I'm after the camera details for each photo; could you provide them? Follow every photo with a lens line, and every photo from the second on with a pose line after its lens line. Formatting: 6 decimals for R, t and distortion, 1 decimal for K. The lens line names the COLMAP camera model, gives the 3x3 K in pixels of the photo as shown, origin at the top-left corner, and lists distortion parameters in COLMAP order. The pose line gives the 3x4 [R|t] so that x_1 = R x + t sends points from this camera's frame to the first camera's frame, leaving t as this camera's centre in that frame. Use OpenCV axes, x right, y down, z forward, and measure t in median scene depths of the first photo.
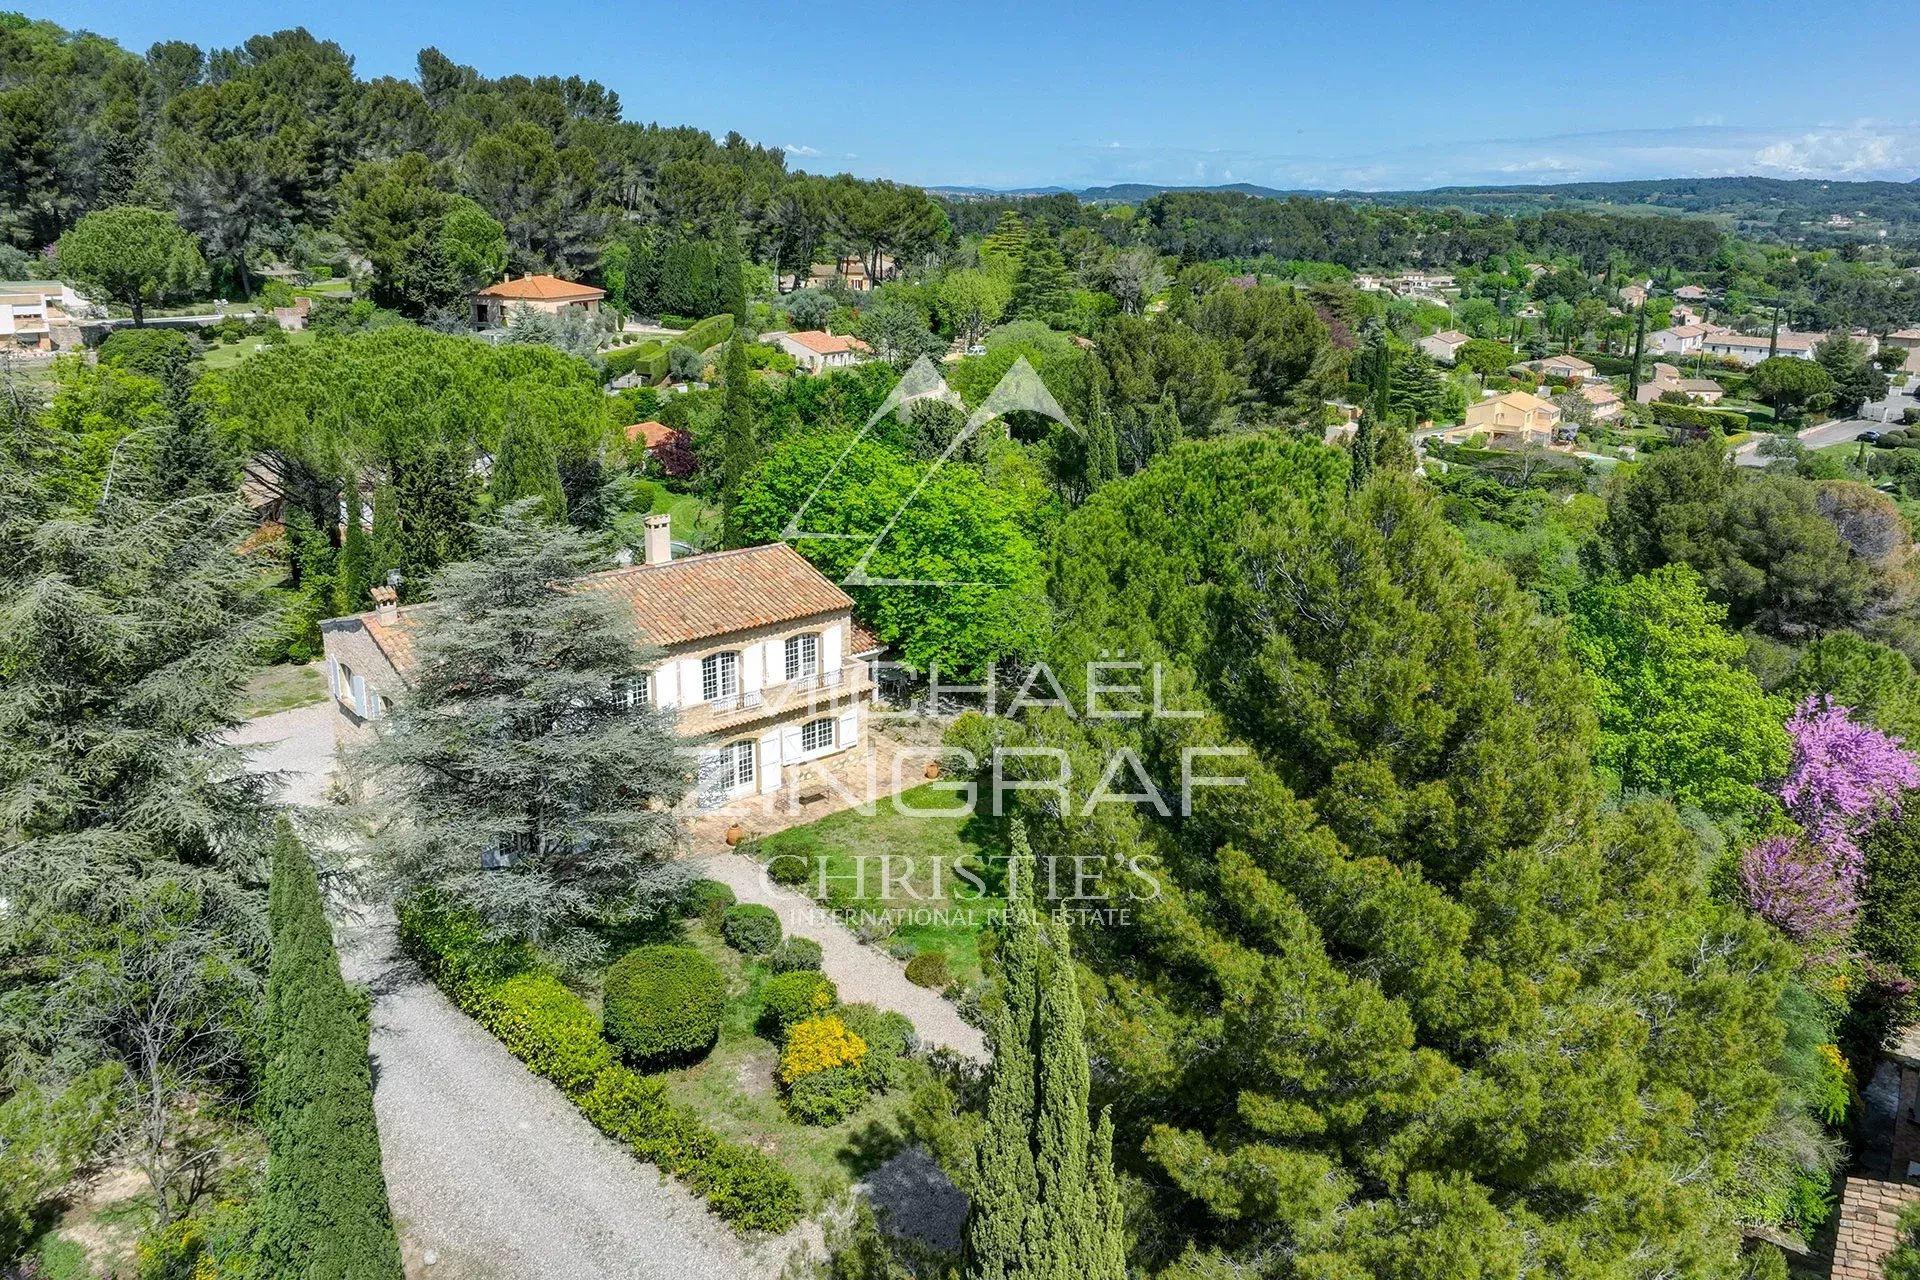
lens RADIAL K [[1251.8, 0, 968.9], [0, 1251.8, 576.6], [0, 0, 1]] dist [0.003122, 0.007083]
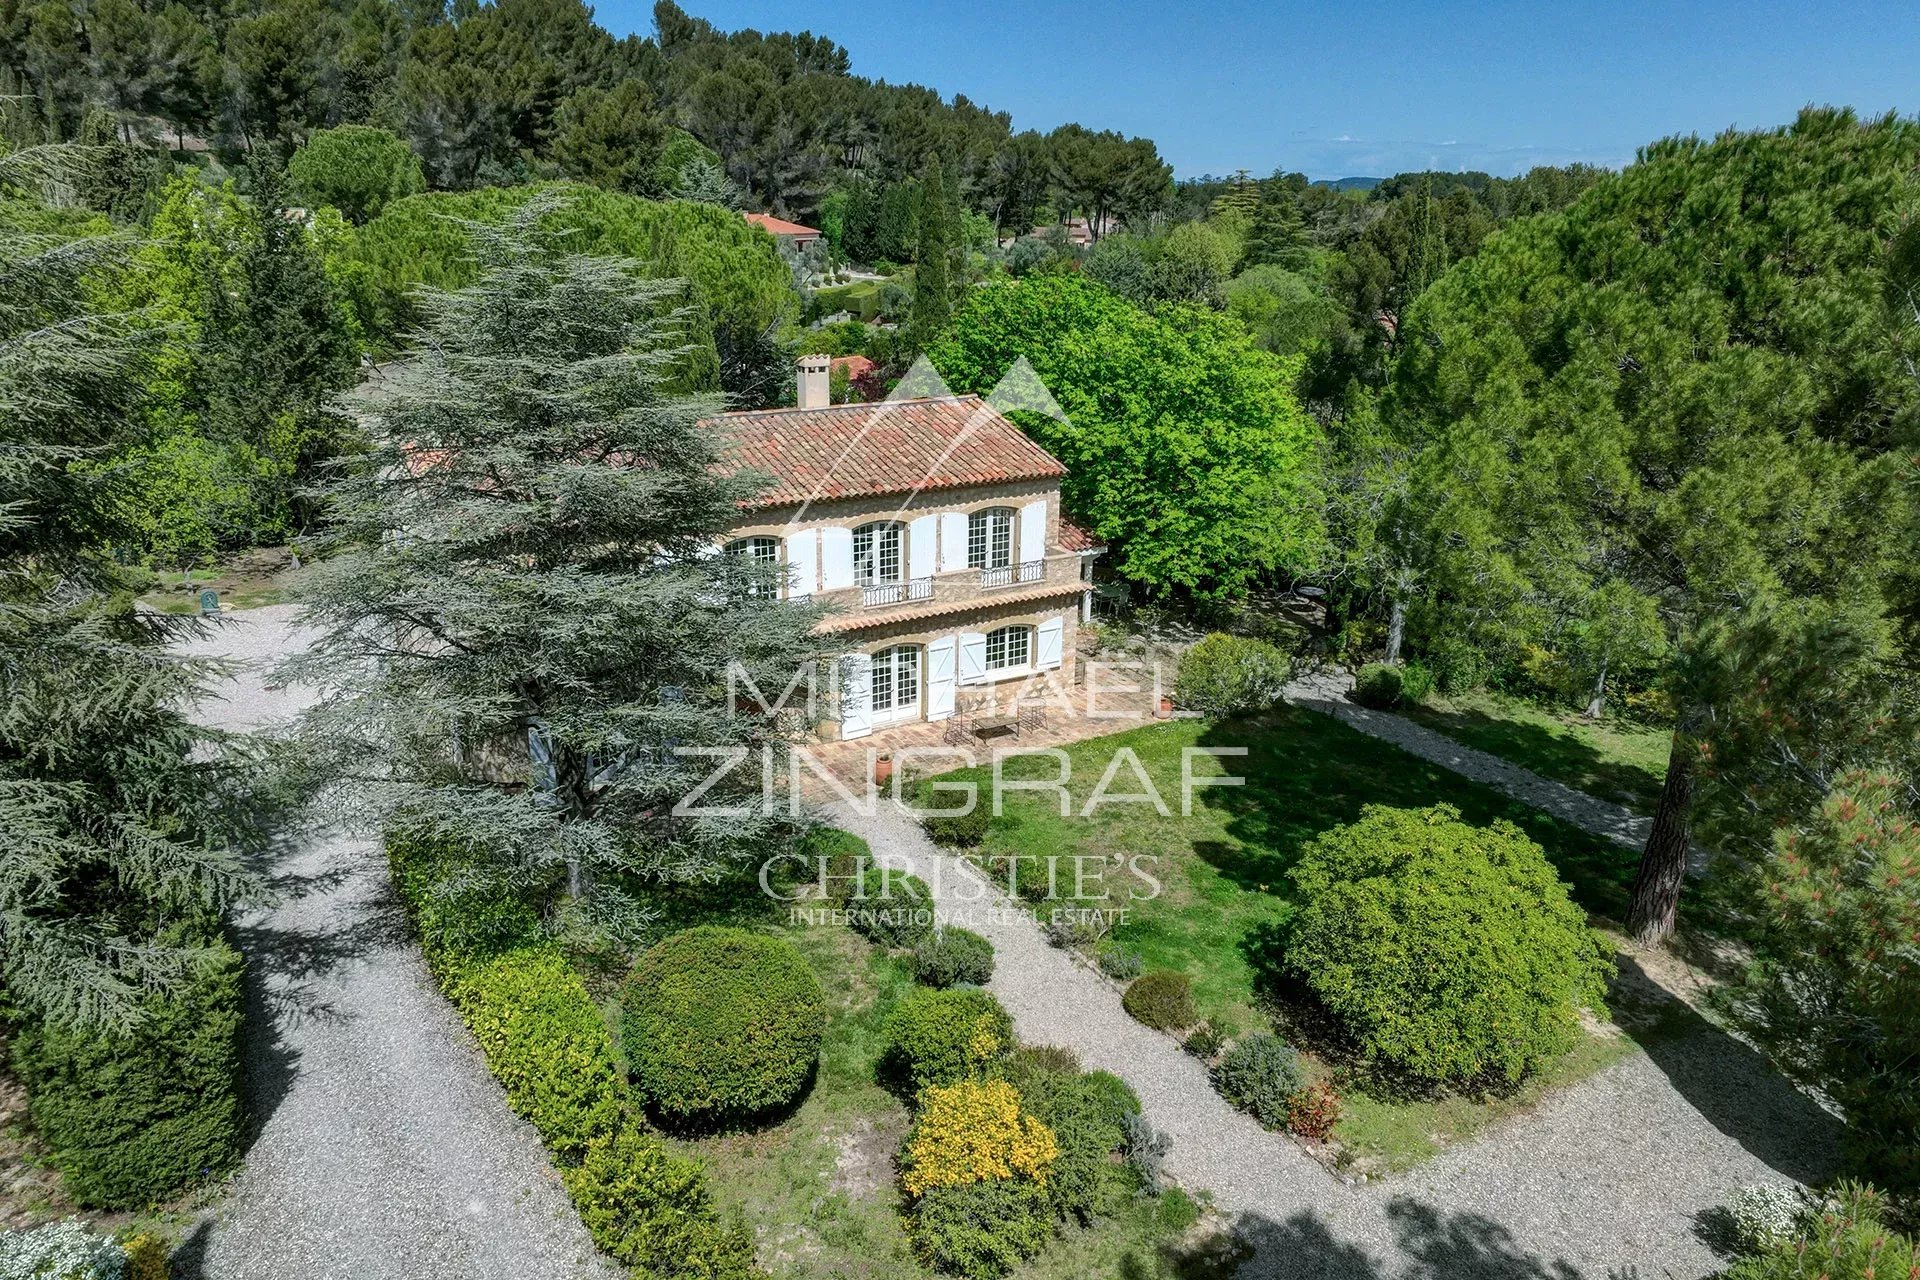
lens RADIAL K [[1193.8, 0, 960.0], [0, 1193.8, 640.0], [0, 0, 1]] dist [0.000531, 0.000512]
pose [[0.983866, 0.054094, -0.170535, -0.028598], [-0.043235, 0.996832, 0.066759, 0.073452], [0.173606, -0.058309, 0.983088, 0.299508]]
